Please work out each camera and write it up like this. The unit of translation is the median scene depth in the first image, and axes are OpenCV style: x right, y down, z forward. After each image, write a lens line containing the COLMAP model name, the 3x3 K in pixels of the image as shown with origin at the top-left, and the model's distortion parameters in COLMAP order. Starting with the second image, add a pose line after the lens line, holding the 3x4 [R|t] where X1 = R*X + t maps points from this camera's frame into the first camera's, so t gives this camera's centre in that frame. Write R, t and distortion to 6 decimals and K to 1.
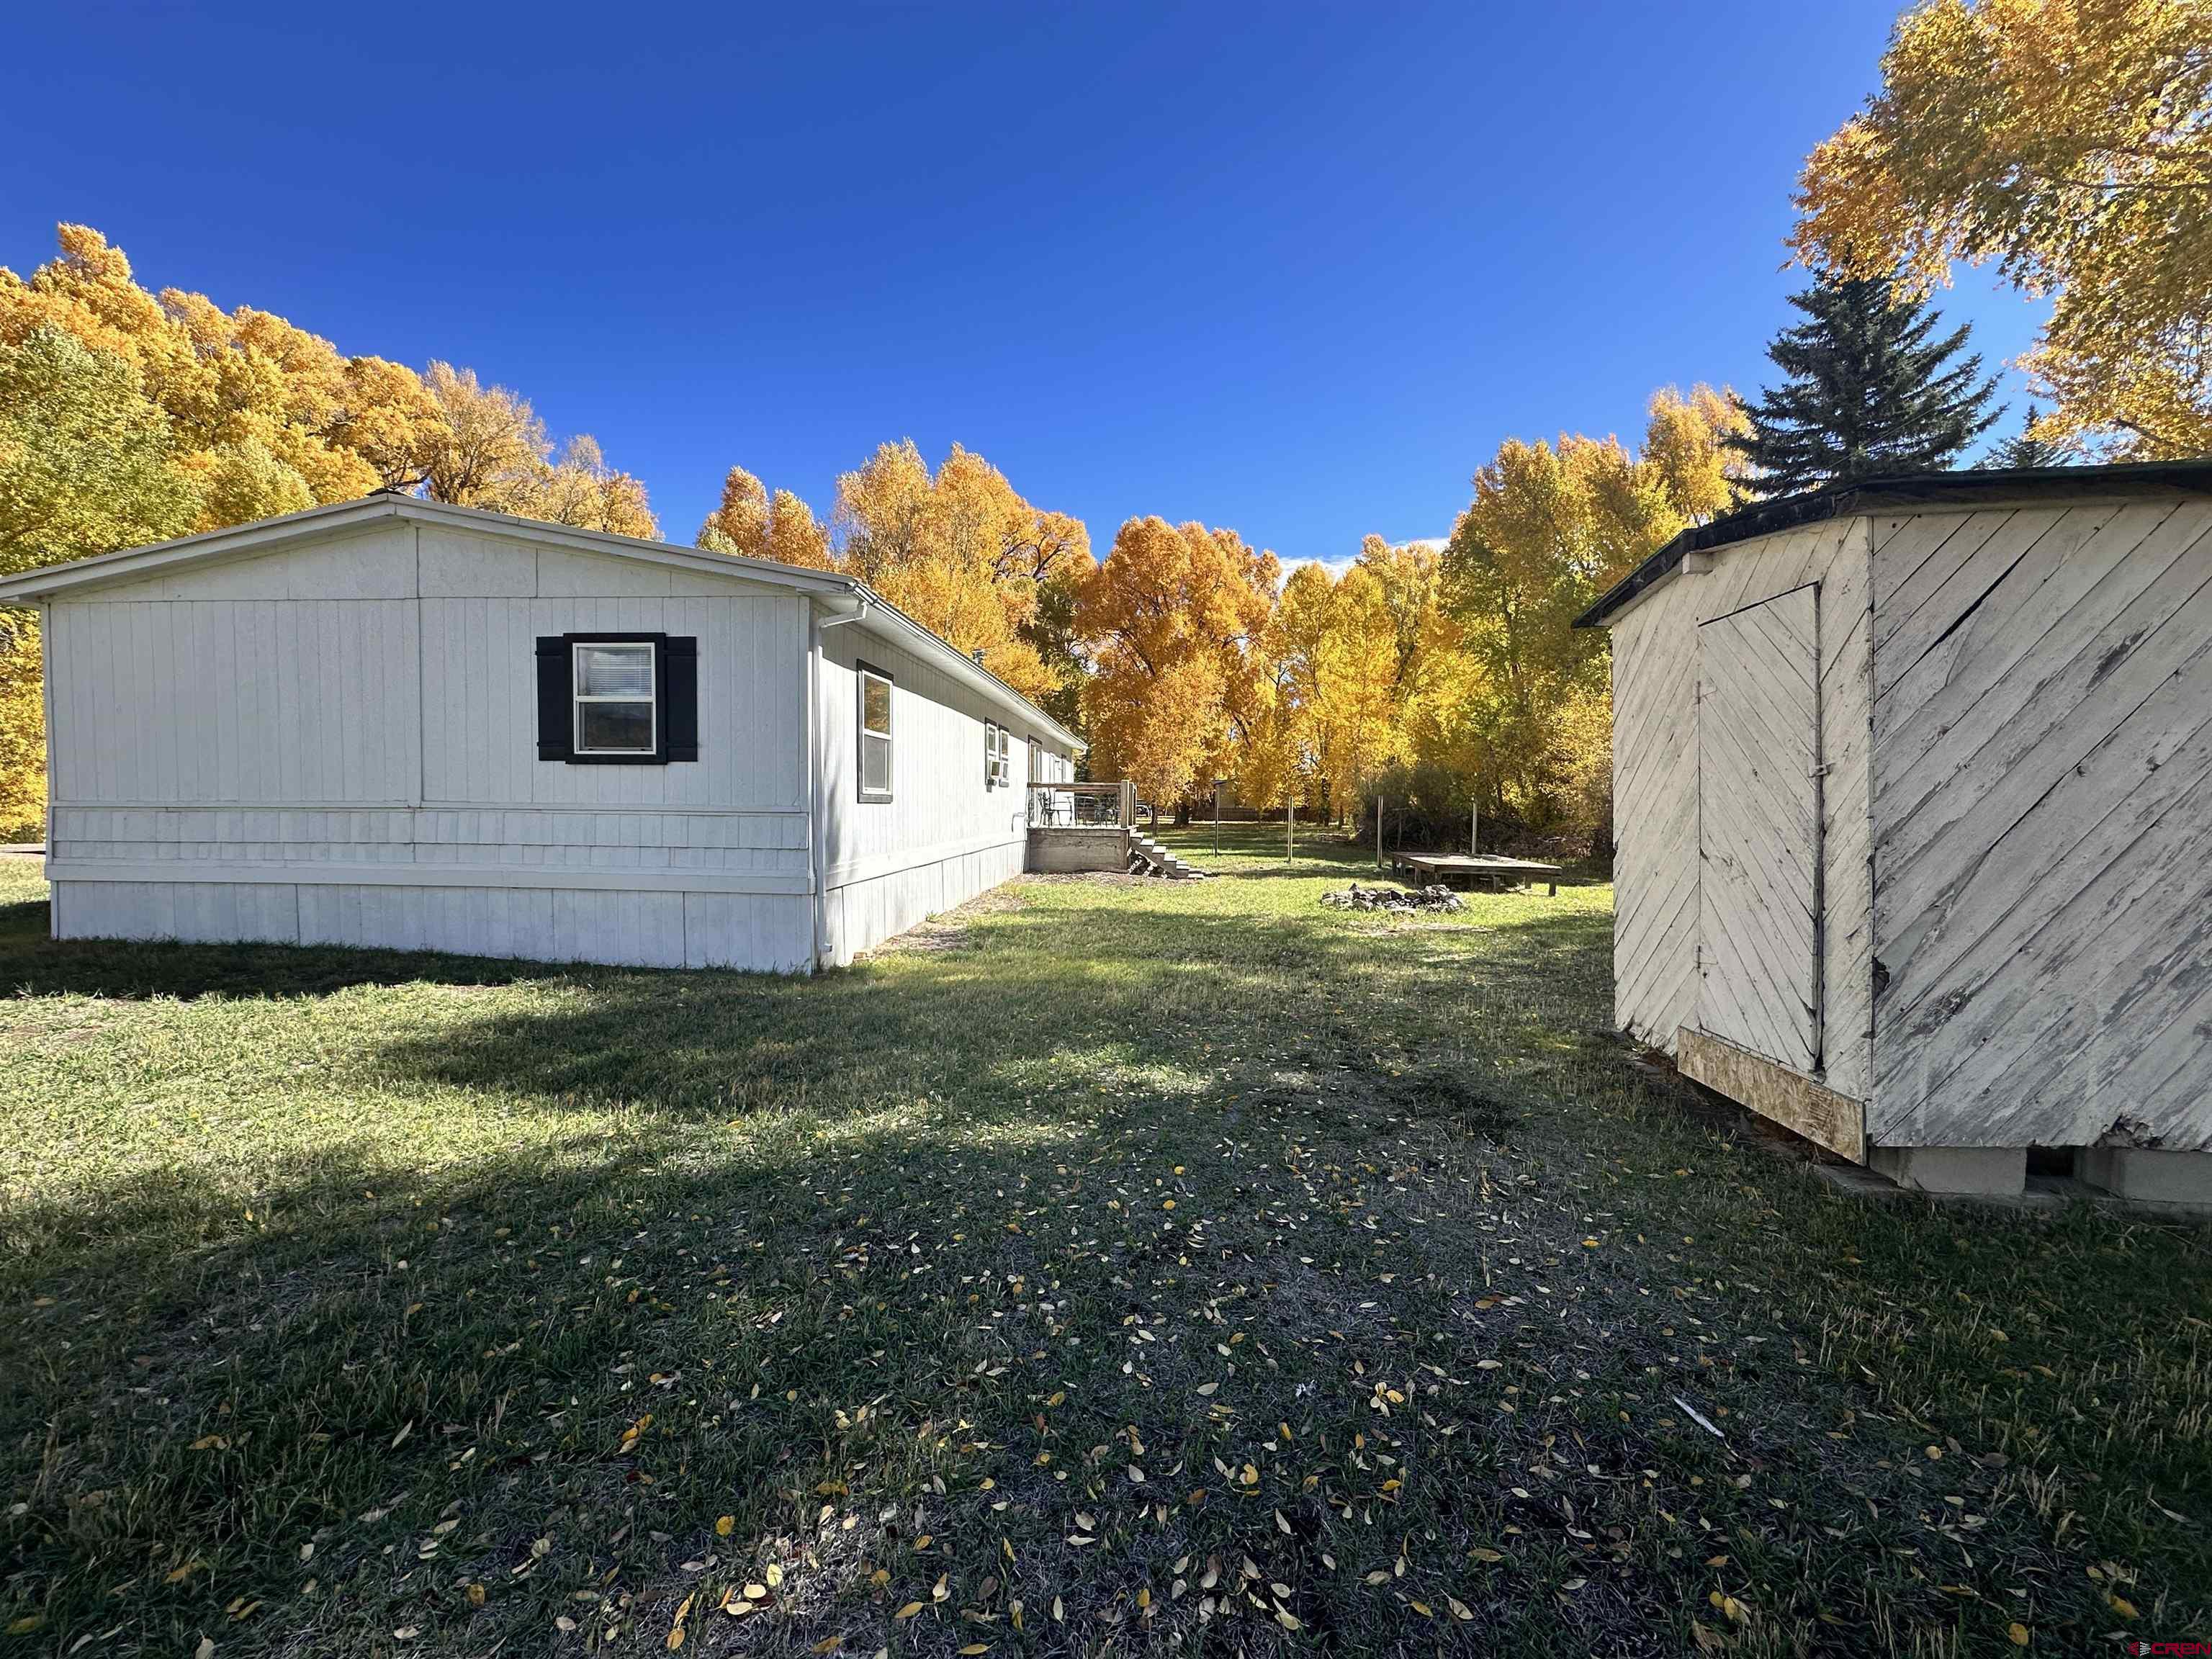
lens RADIAL K [[885.9, 0, 1106.3], [0, 885.9, 829.9], [0, 0, 1]] dist [-0.001252, 0.000133]
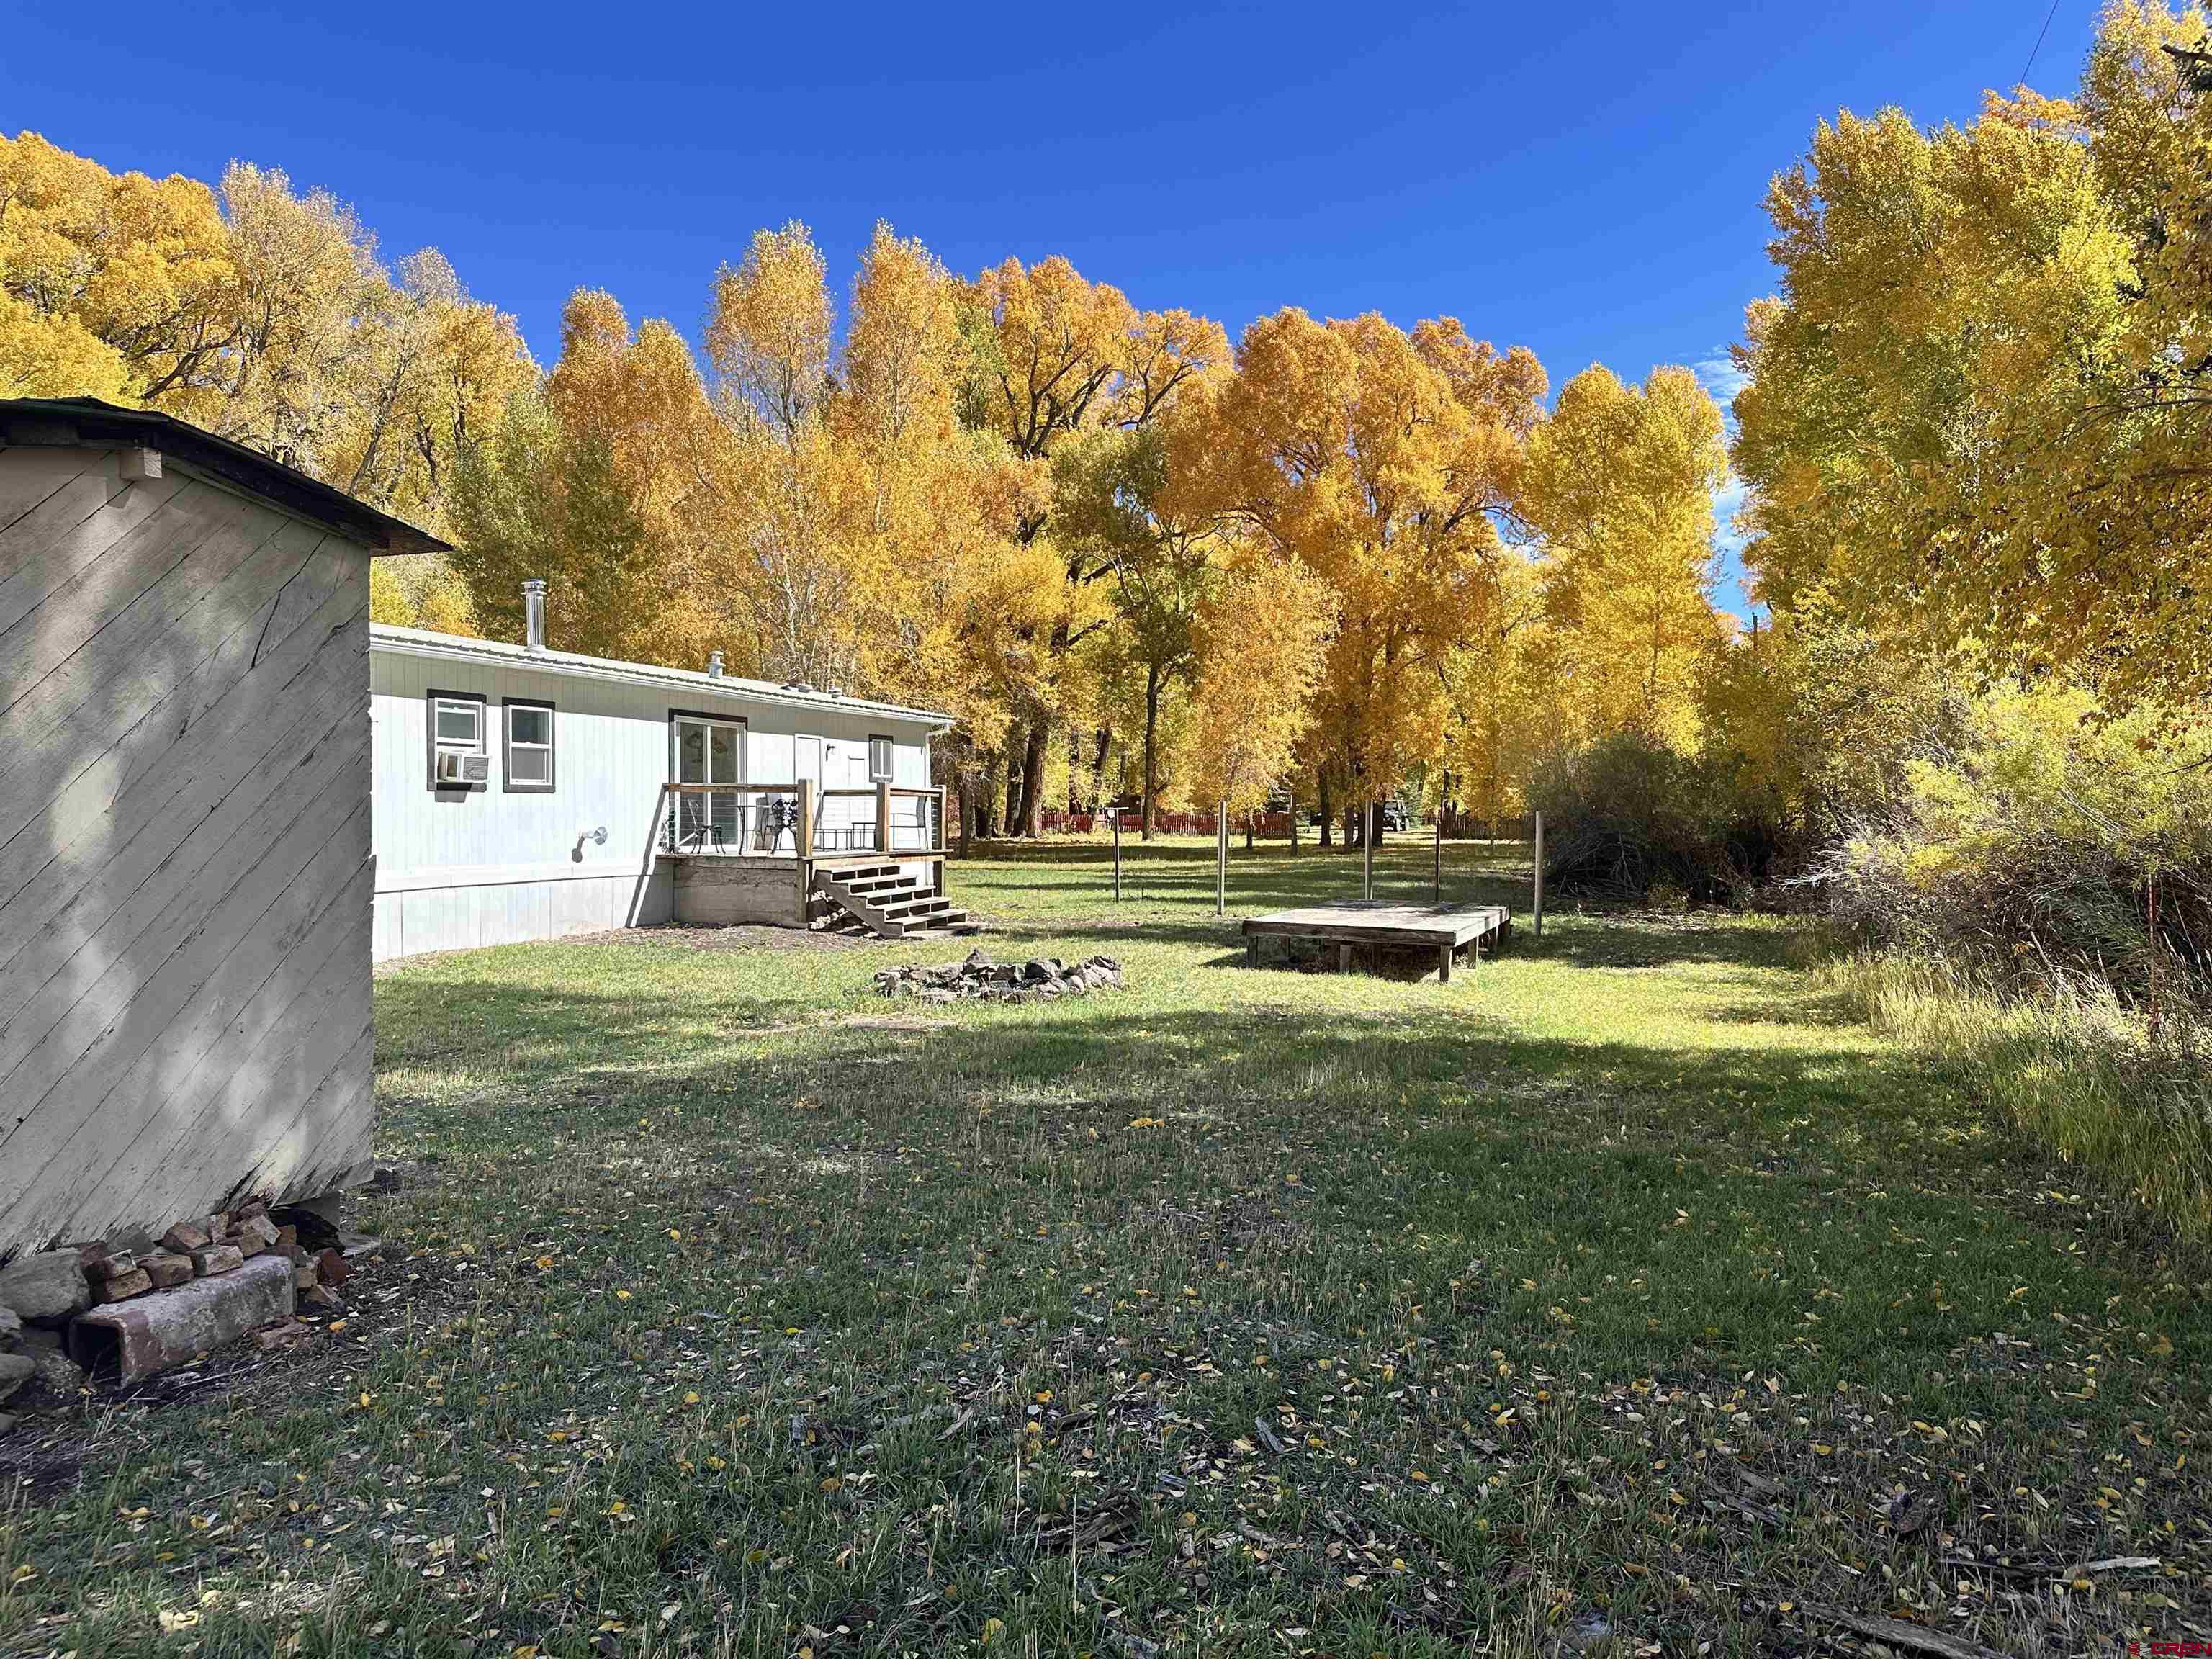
lens RADIAL K [[1553.5, 0, 1108.7], [0, 1553.5, 827.3], [0, 0, 1]] dist [0.038252, -0.004519]
pose [[0.967033, 0.003823, -0.254621, 0.207143], [-0.008188, 0.999837, -0.016086, -0.002564], [0.254518, 0.017641, 0.966907, 0.002406]]
